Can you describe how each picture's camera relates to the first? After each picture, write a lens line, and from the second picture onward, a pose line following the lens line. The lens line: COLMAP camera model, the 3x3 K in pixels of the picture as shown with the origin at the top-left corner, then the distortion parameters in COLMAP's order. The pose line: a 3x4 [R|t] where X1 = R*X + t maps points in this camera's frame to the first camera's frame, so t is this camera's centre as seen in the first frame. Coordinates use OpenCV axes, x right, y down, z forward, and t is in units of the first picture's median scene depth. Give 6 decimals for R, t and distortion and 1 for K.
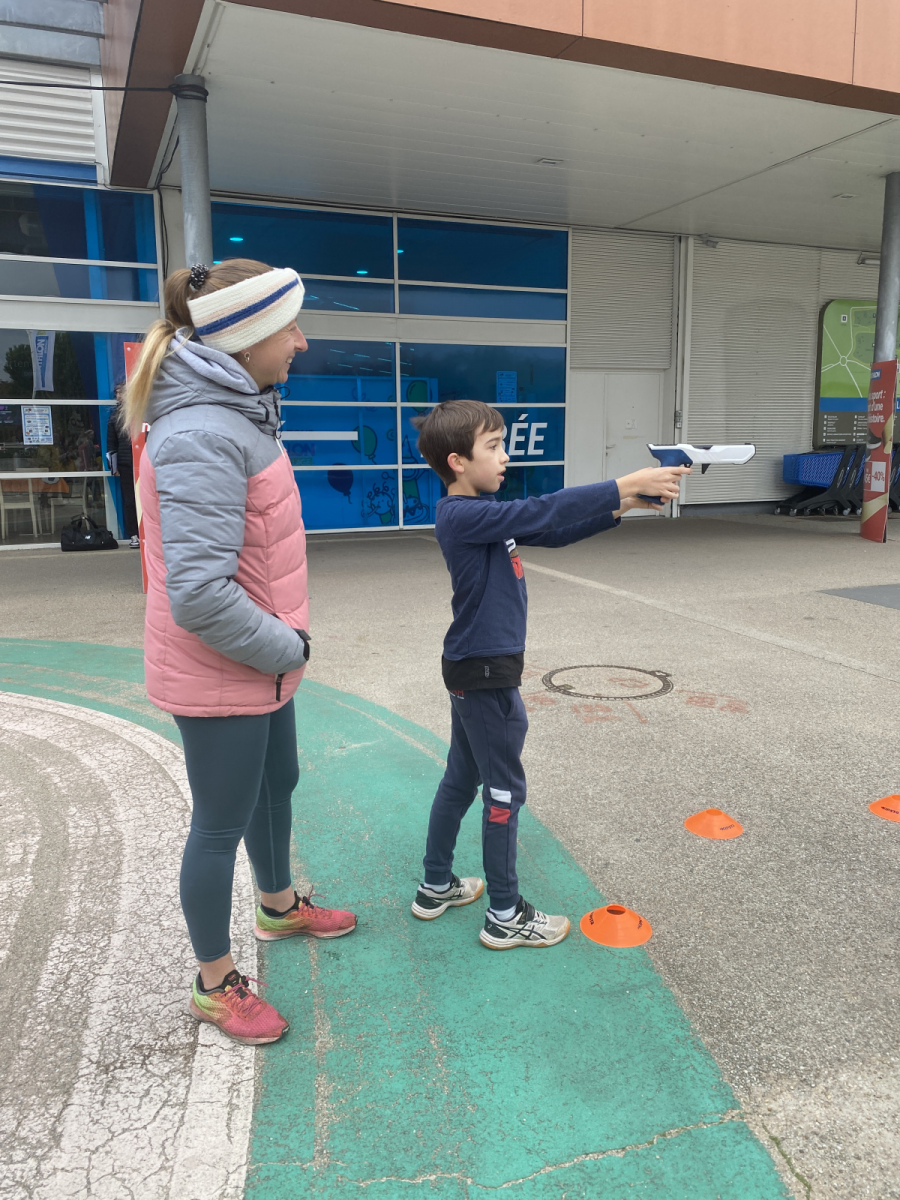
lens RADIAL K [[910.0, 0, 451.5], [0, 910.0, 589.4], [0, 0, 1]] dist [0.044954, -0.047742]
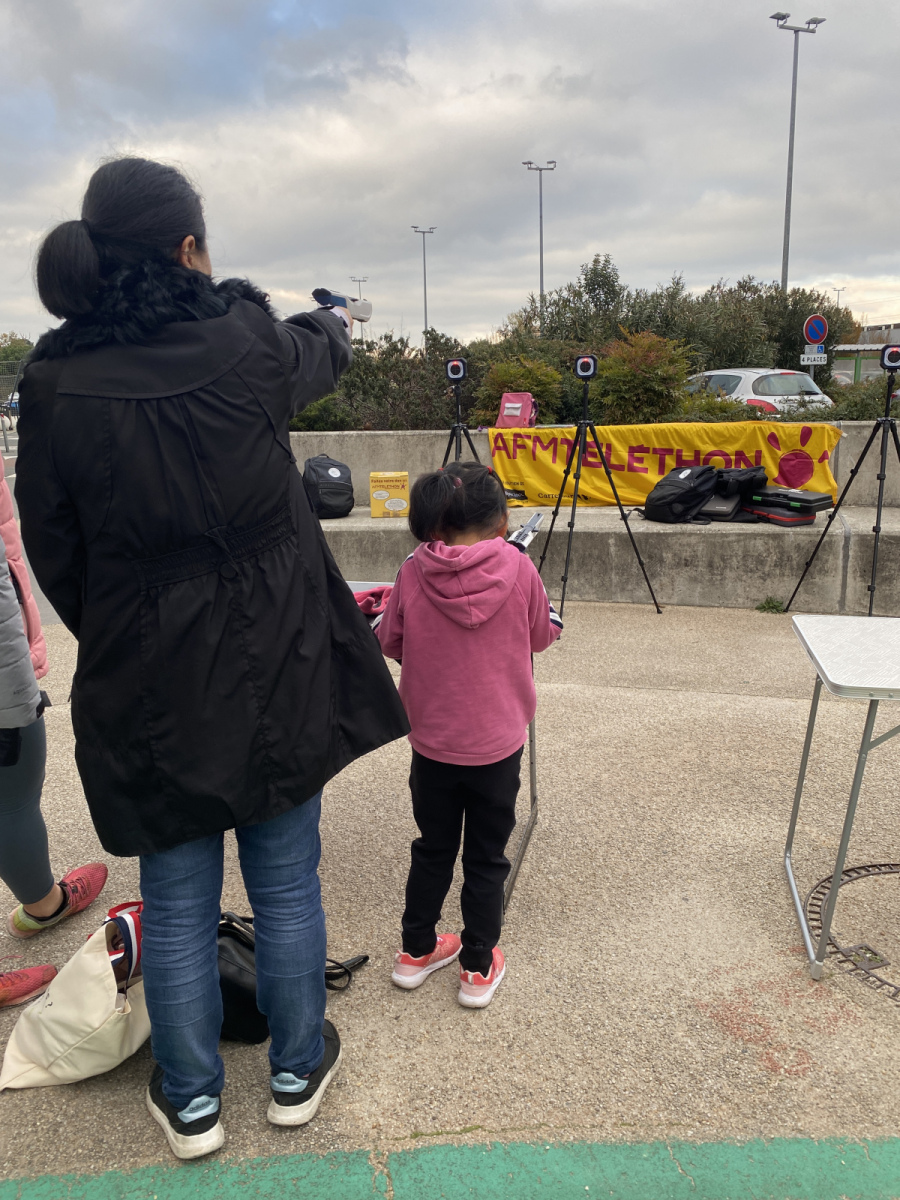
lens RADIAL K [[910.0, 0, 461.4], [0, 910.0, 610.9], [0, 0, 1]] dist [0.044954, -0.047742]
pose [[0.047008, -0.224228, 0.973402, -0.193934], [0.182662, 0.959978, 0.212314, -0.047381], [-0.982051, 0.167823, 0.086084, 0.345656]]
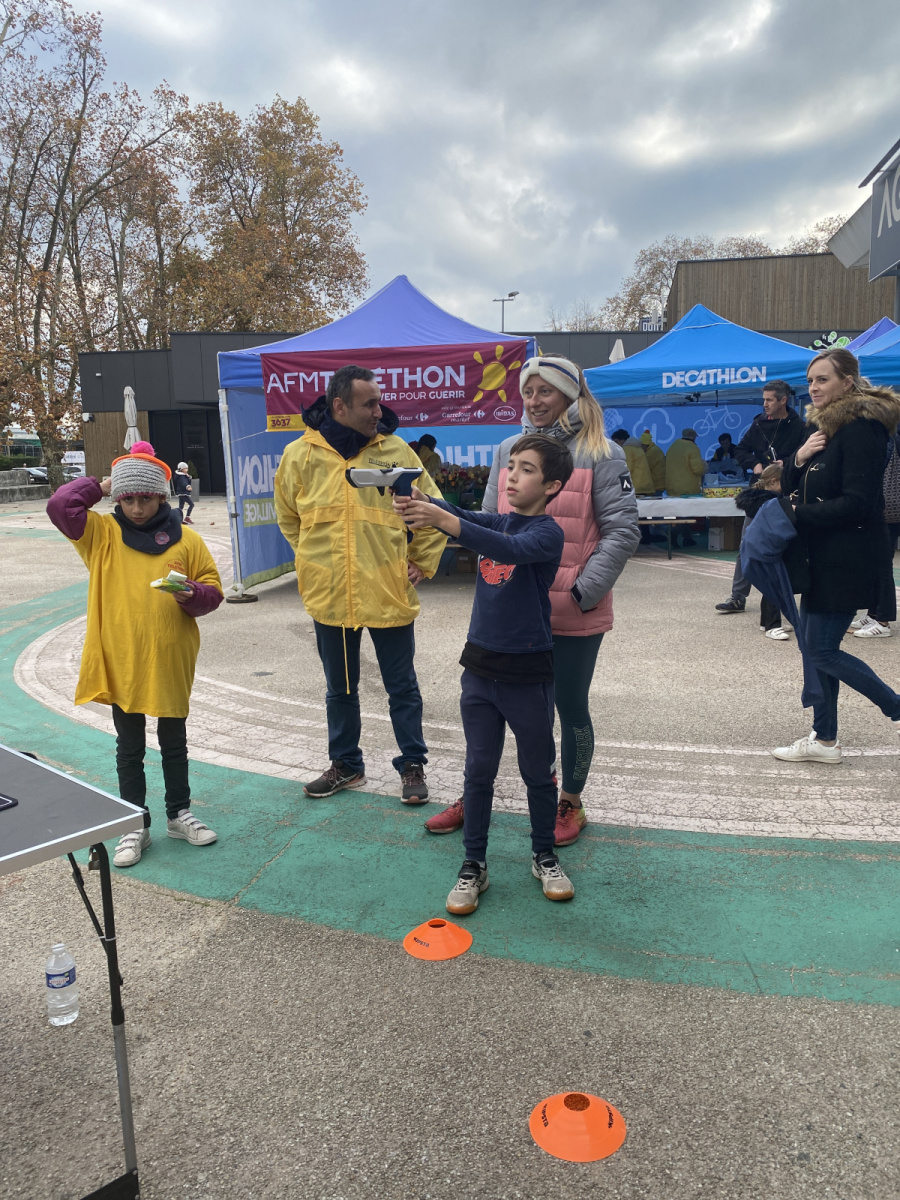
lens RADIAL K [[910.0, 0, 447.5], [0, 910.0, 595.8], [0, 0, 1]] dist [0.044954, -0.047742]
pose [[-0.549890, 0.144120, -0.822709, 0.600842], [-0.109692, 0.964008, 0.242189, -0.157591], [0.828003, 0.223422, -0.514290, 0.907535]]
